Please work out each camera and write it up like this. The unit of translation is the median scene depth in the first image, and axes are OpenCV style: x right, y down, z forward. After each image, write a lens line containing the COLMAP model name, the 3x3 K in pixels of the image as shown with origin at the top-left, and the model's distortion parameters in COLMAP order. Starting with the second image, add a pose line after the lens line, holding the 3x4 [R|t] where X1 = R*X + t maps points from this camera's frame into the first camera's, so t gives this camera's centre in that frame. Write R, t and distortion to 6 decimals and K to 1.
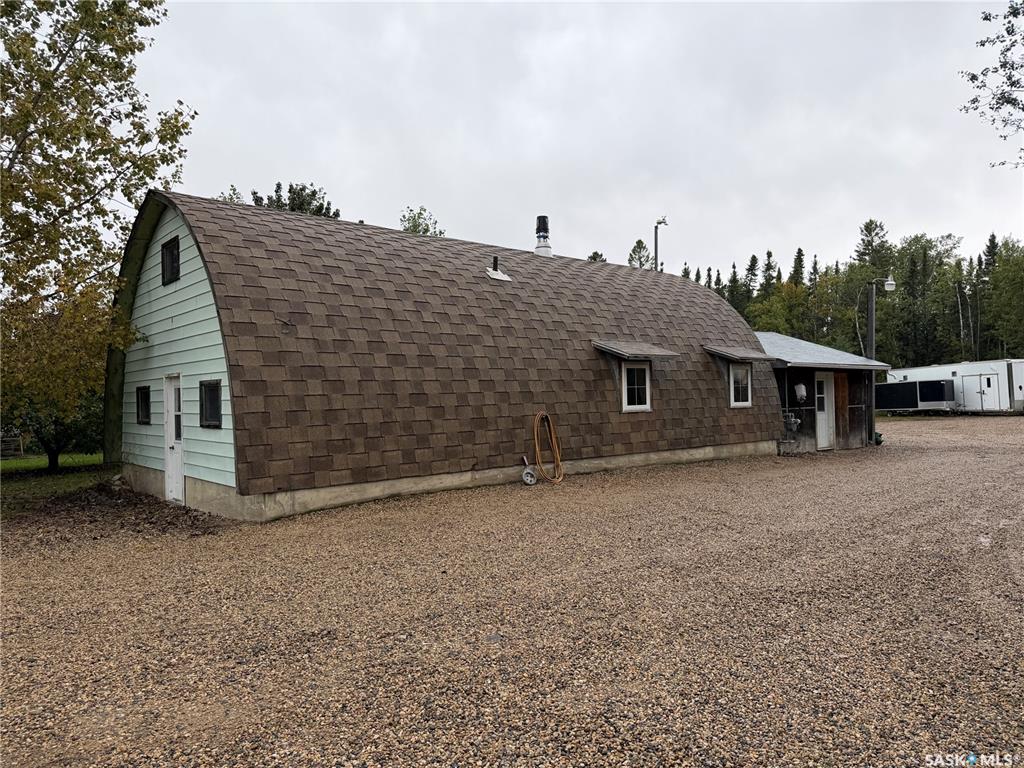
lens RADIAL K [[721.4, 0, 518.6], [0, 721.4, 387.9], [0, 0, 1]] dist [0.005102, -0.010089]
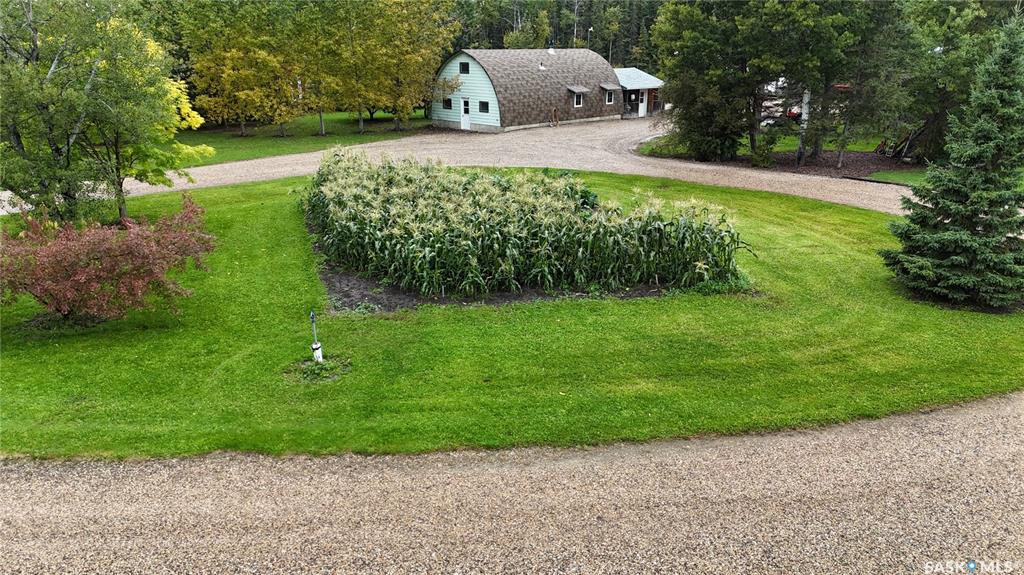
lens RADIAL K [[745.2, 0, 506.7], [0, 745.2, 288.6], [0, 0, 1]] dist [0.035844, -0.025167]
pose [[0.996651, -0.004392, 0.081655, -0.515477], [-0.022316, 0.946043, 0.323272, -0.316396], [-0.078669, -0.324011, 0.942777, -2.870159]]
